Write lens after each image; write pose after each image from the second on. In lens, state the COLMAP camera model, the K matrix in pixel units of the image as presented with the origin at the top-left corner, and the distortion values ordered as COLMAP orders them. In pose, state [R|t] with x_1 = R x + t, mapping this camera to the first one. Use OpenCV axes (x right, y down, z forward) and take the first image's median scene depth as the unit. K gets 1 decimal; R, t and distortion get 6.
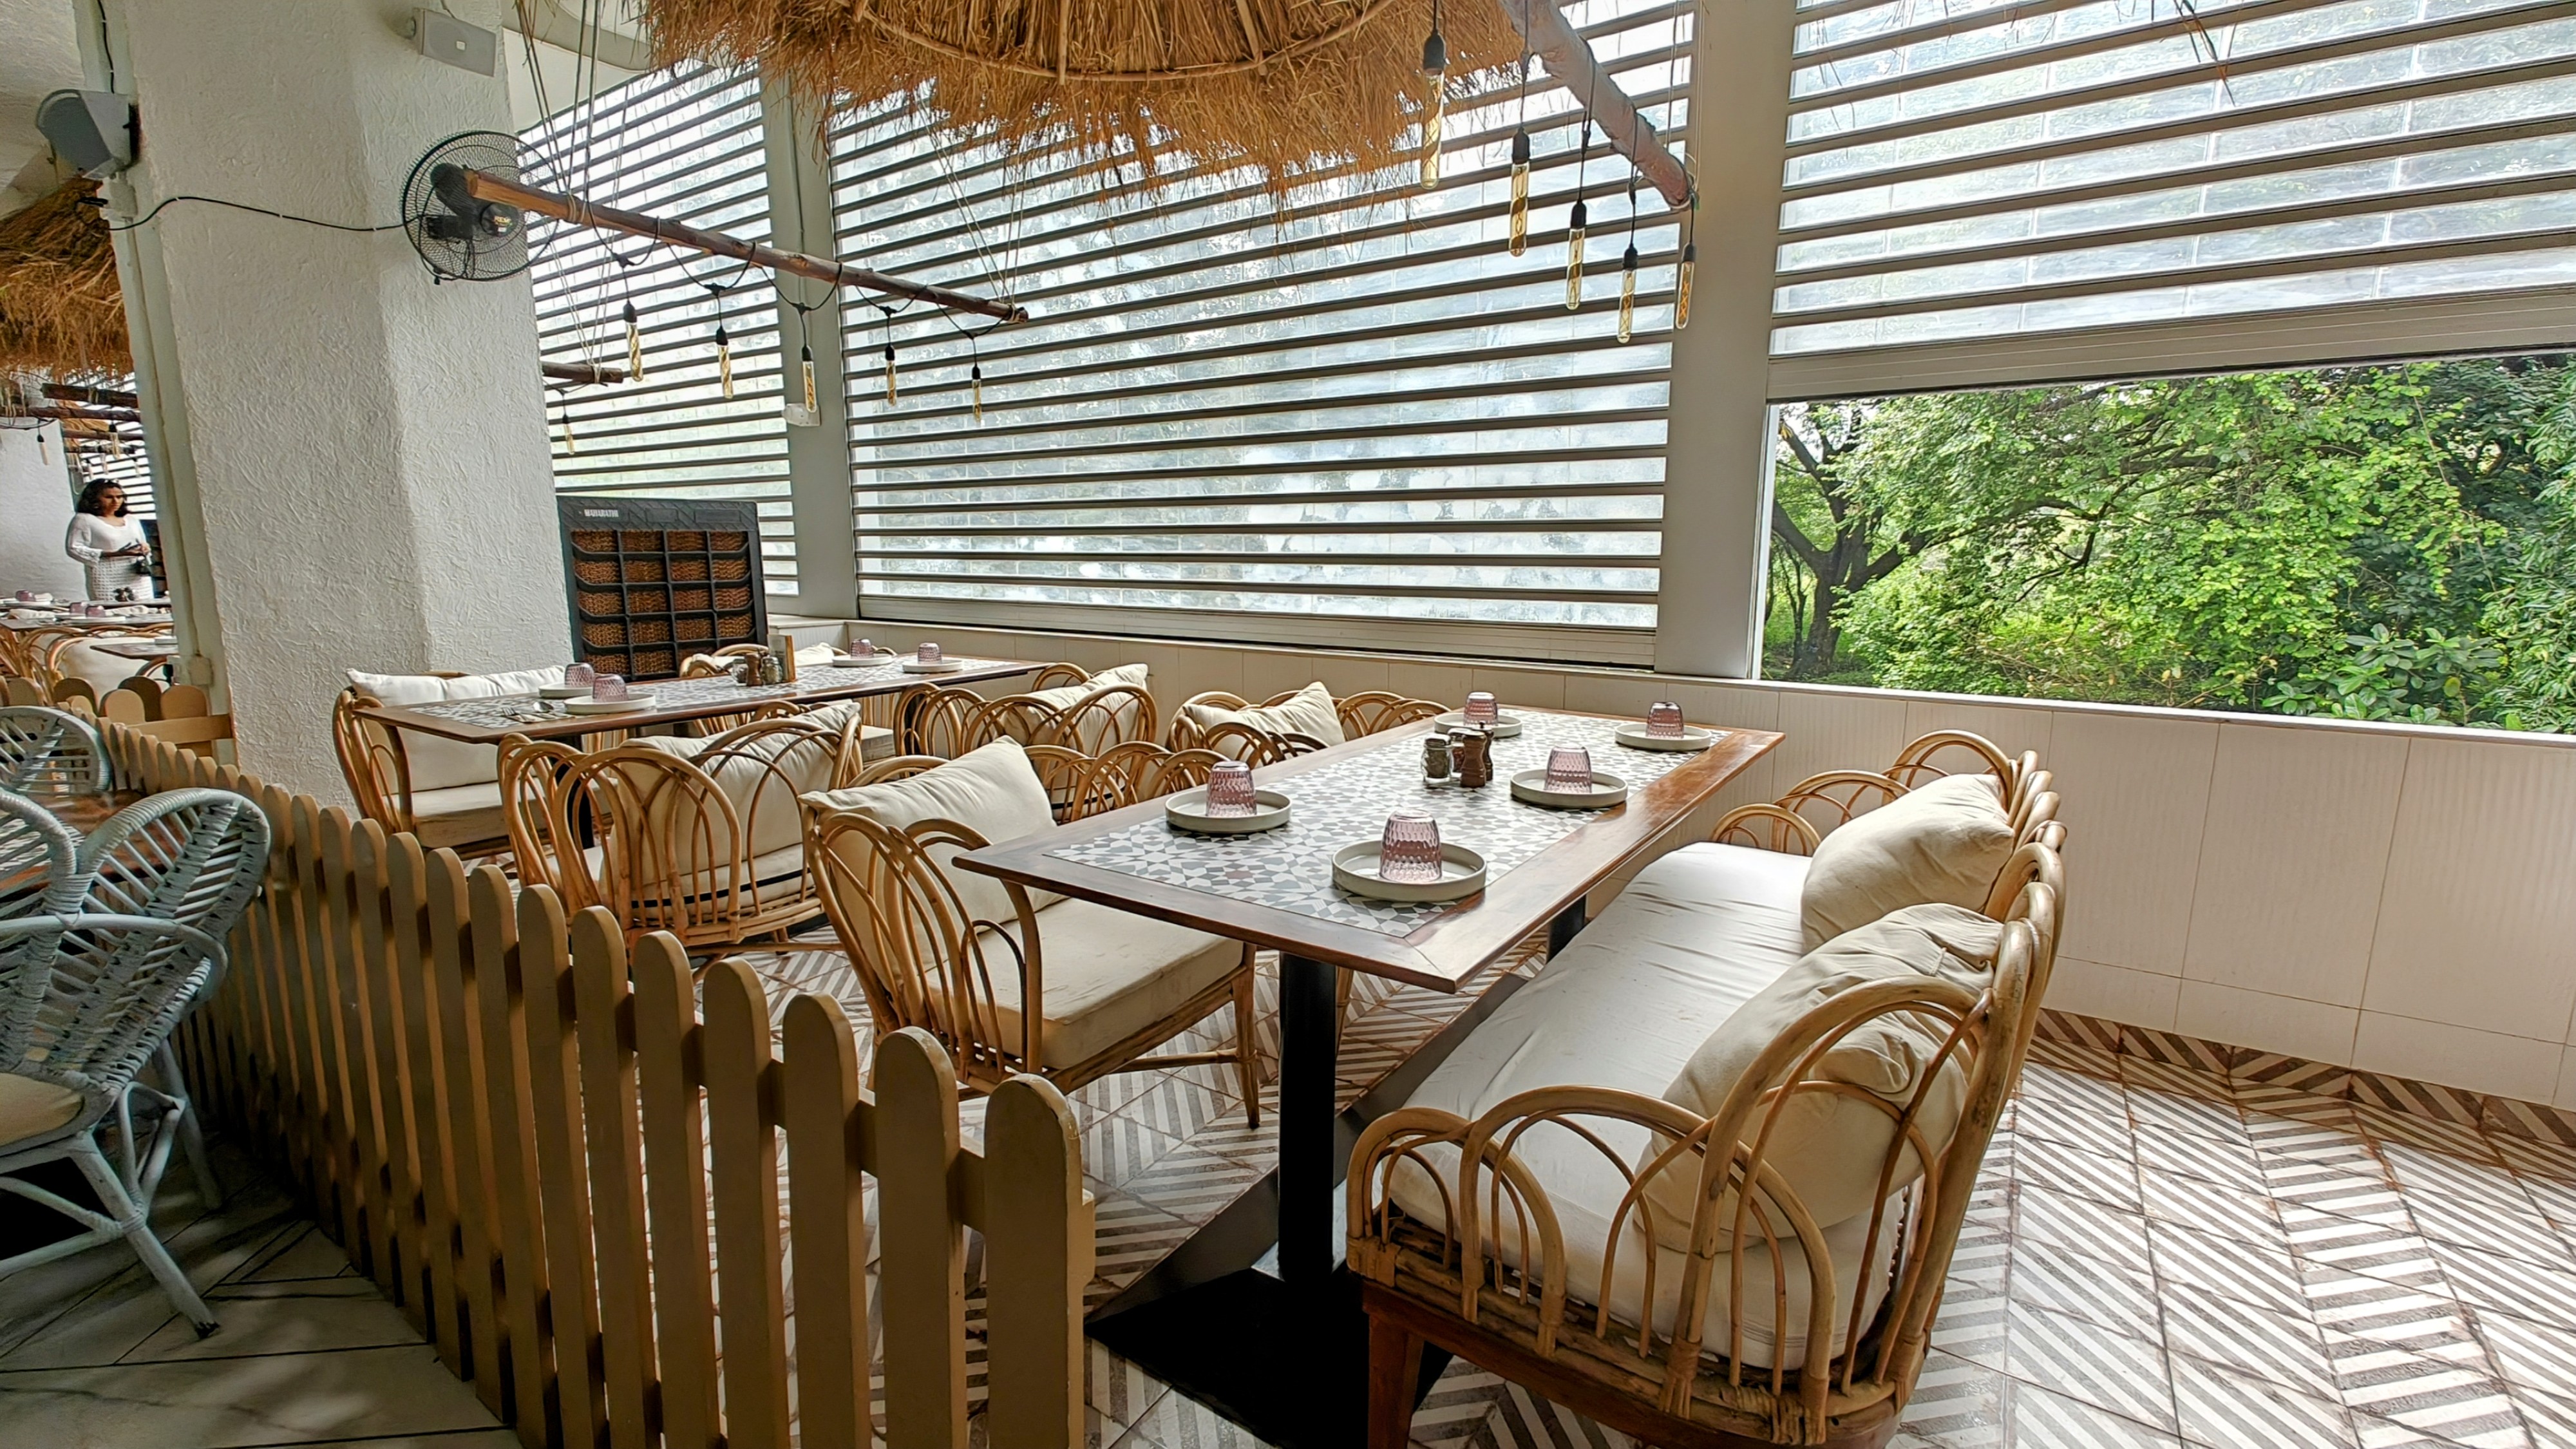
lens RADIAL K [[1074.2, 0, 1288.0], [0, 1074.2, 724.5], [0, 0, 1]] dist [0.006394, 0.000296]
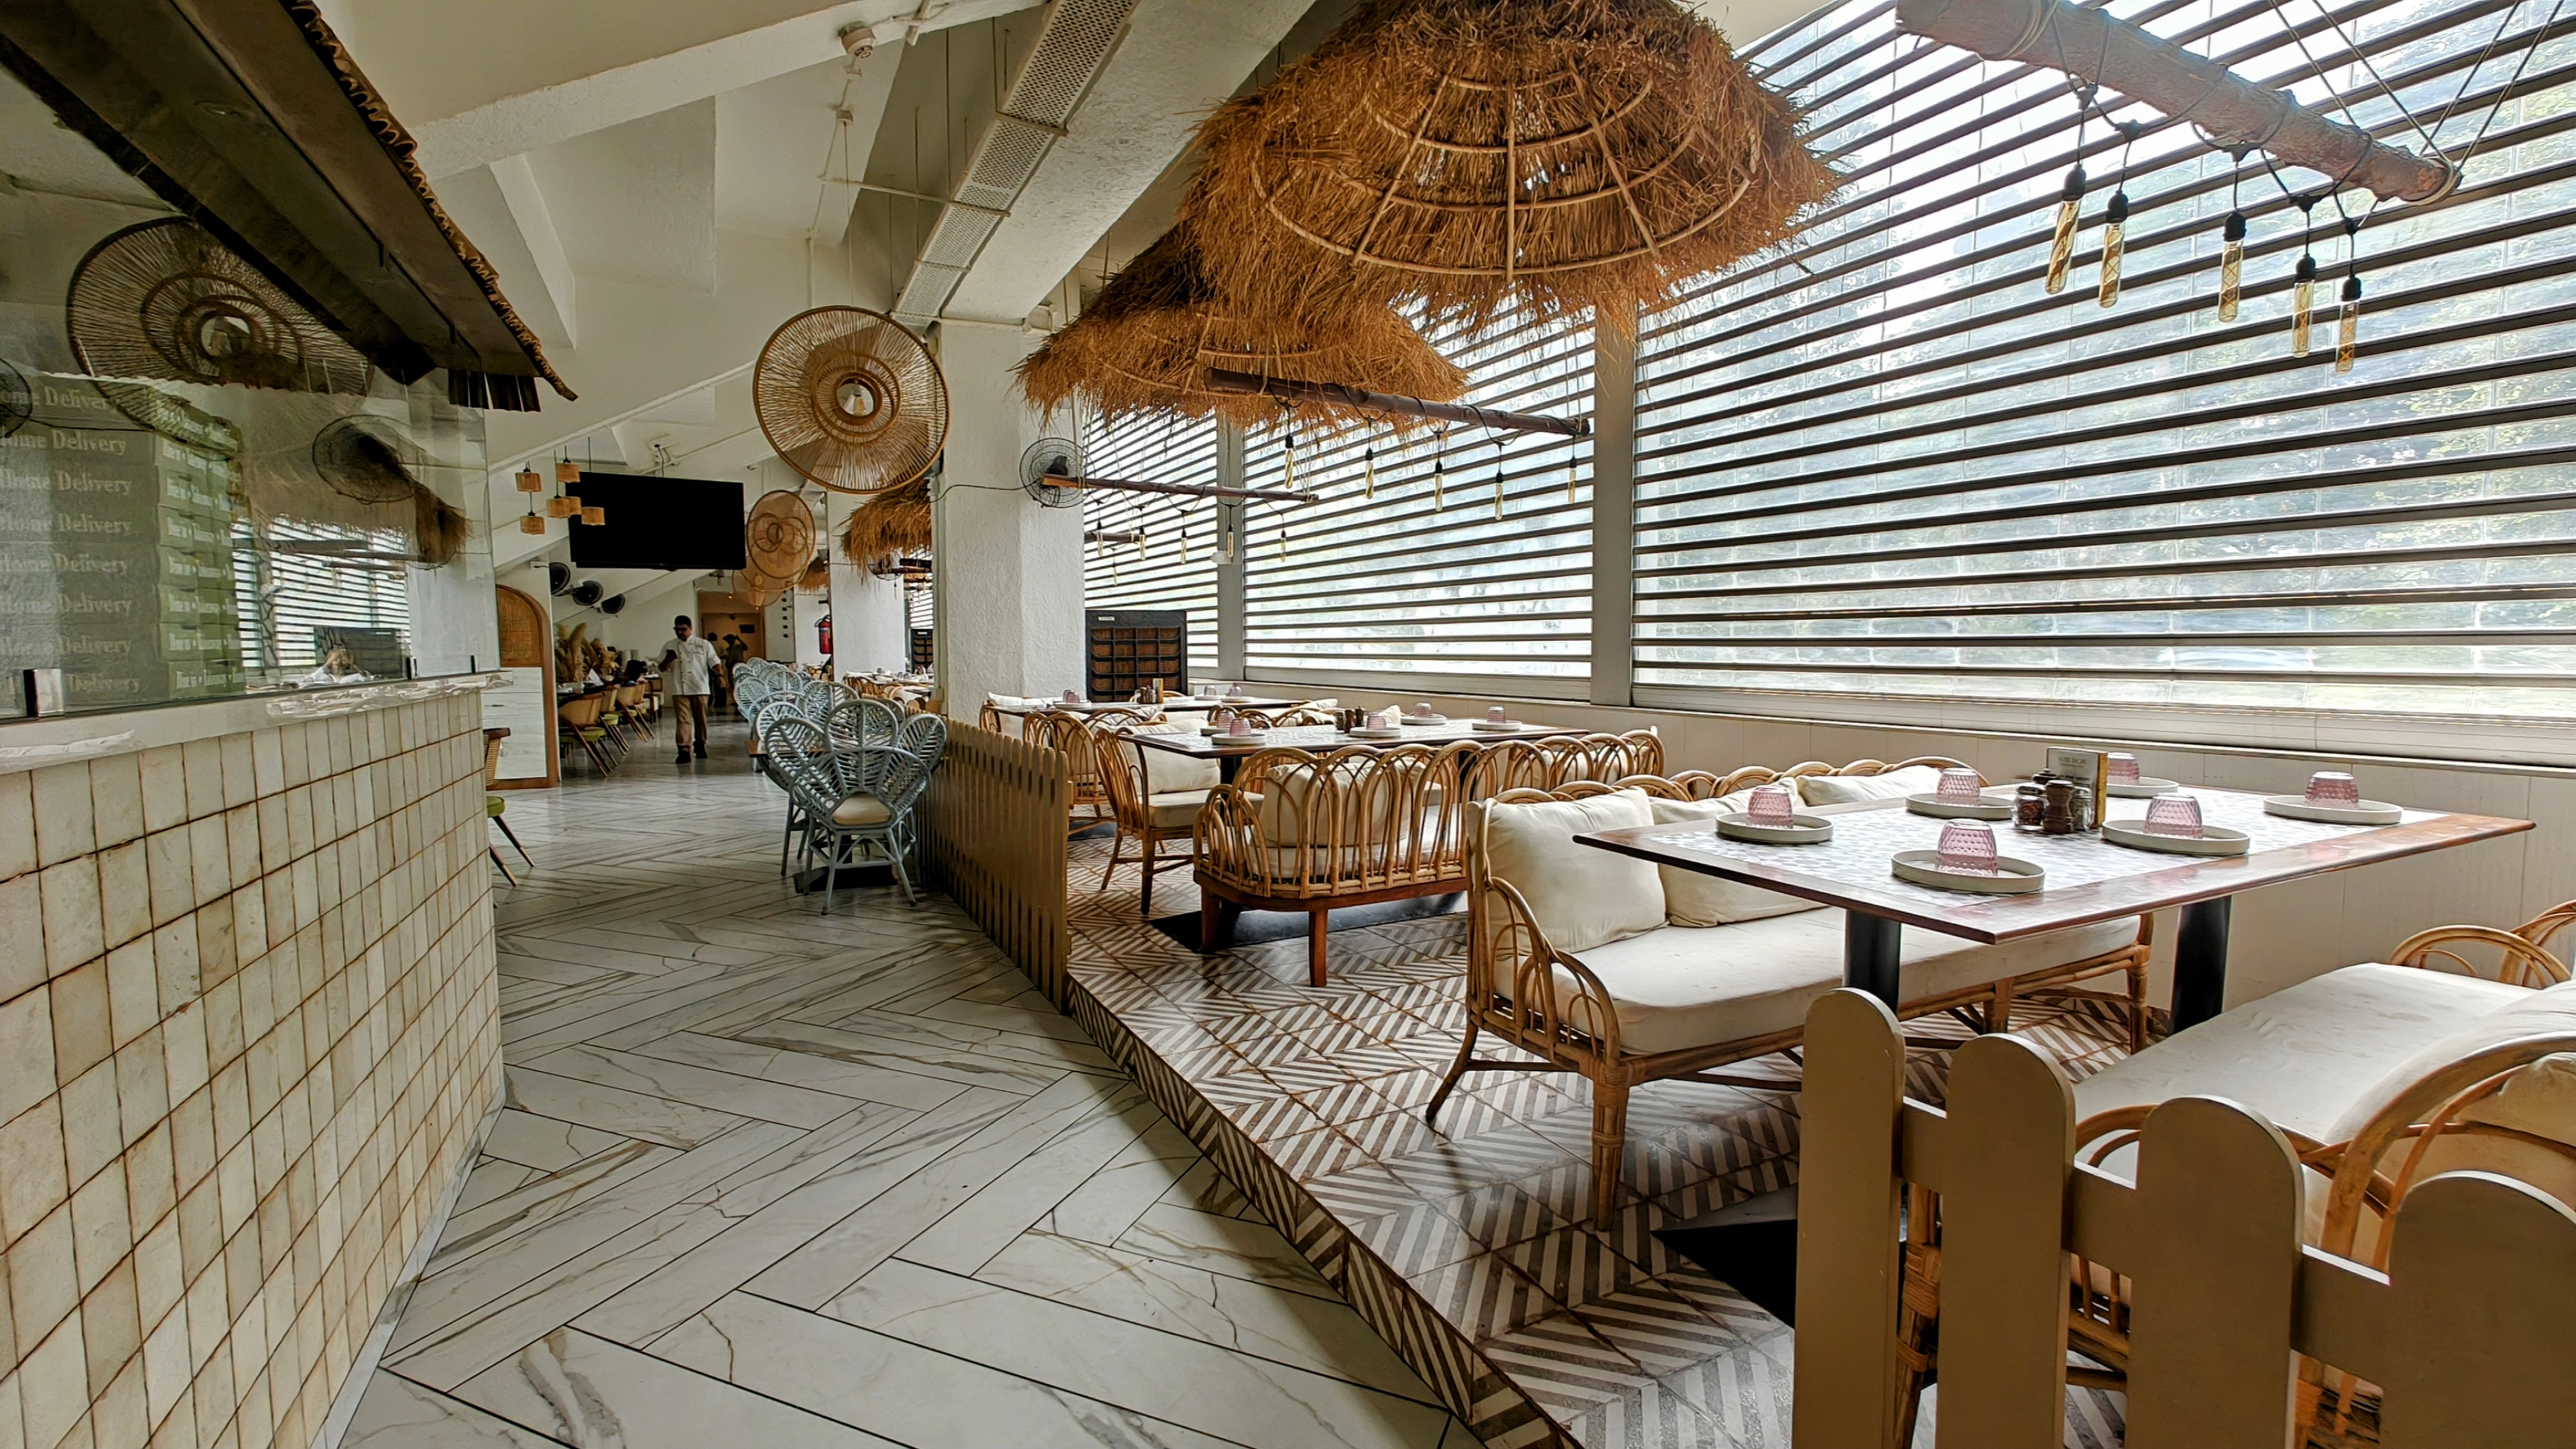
lens RADIAL K [[1074.2, 0, 1288.0], [0, 1074.2, 724.5], [0, 0, 1]] dist [0.006394, 0.000296]
pose [[0.883162, 0.029310, -0.468152, 0.562212], [-0.071124, 0.994874, -0.071888, 0.105566], [0.463645, 0.096786, 0.880719, -0.513983]]
